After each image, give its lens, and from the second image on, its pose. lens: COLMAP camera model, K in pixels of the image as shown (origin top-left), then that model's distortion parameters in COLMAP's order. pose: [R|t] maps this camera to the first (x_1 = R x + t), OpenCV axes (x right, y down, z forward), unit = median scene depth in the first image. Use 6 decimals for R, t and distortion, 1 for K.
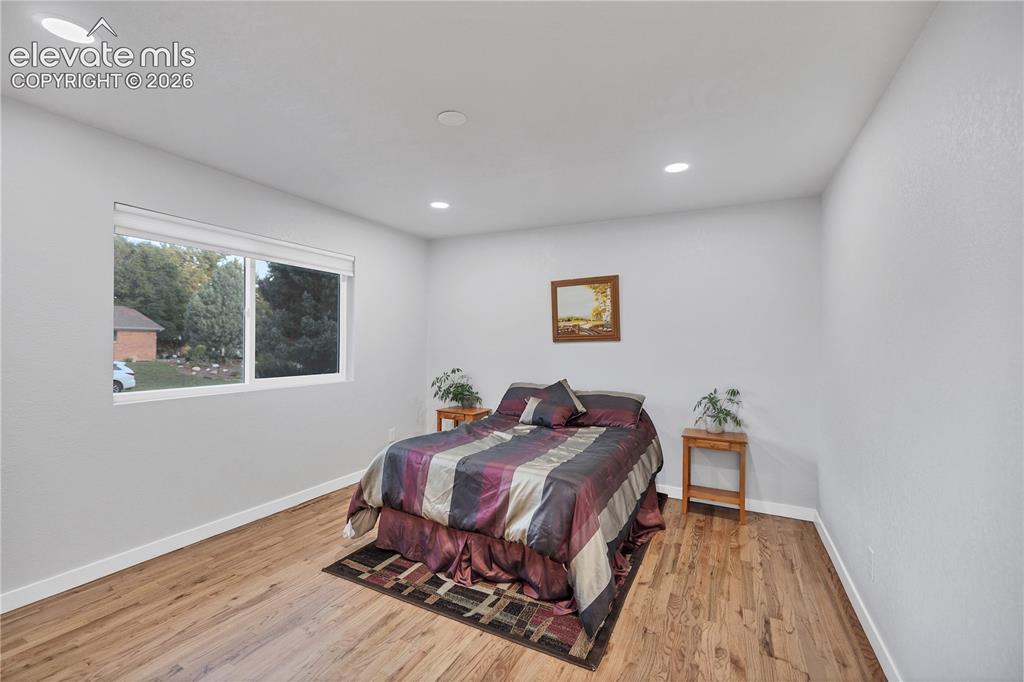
lens RADIAL K [[438.9, 0, 511.3], [0, 438.9, 348.1], [0, 0, 1]] dist [-0.000159, 0.000021]
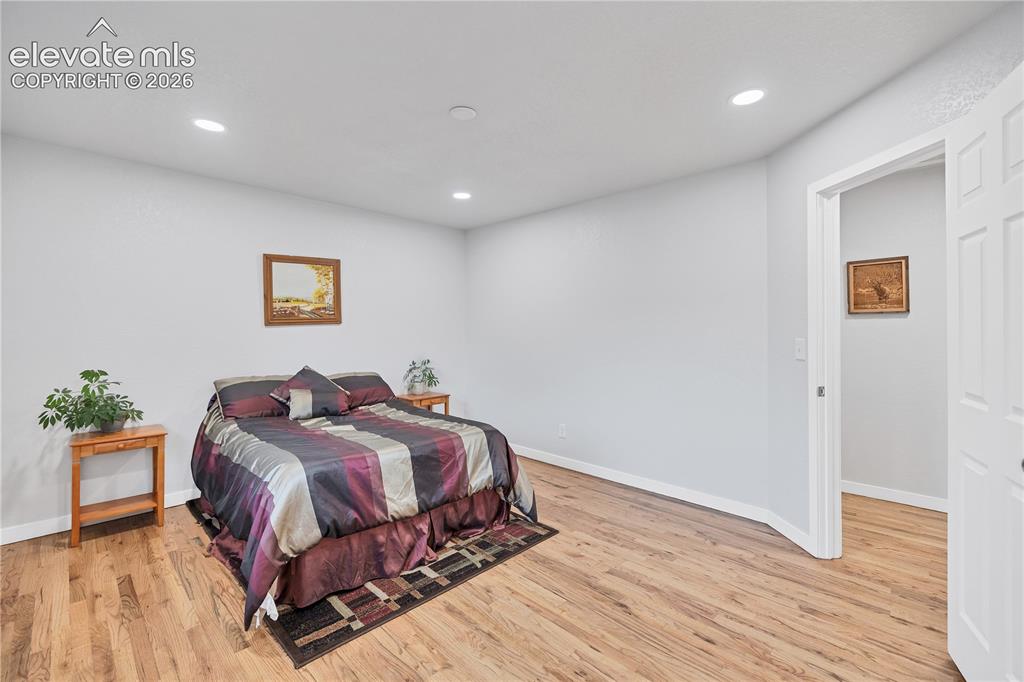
lens RADIAL K [[431.2, 0, 509.8], [0, 431.2, 334.7], [0, 0, 1]] dist [0.001446, -0.000319]
pose [[0.310621, -0.029460, 0.950077, -0.944417], [0.017520, 0.999527, 0.025265, -0.014620], [-0.950372, 0.008797, 0.310991, 0.483037]]
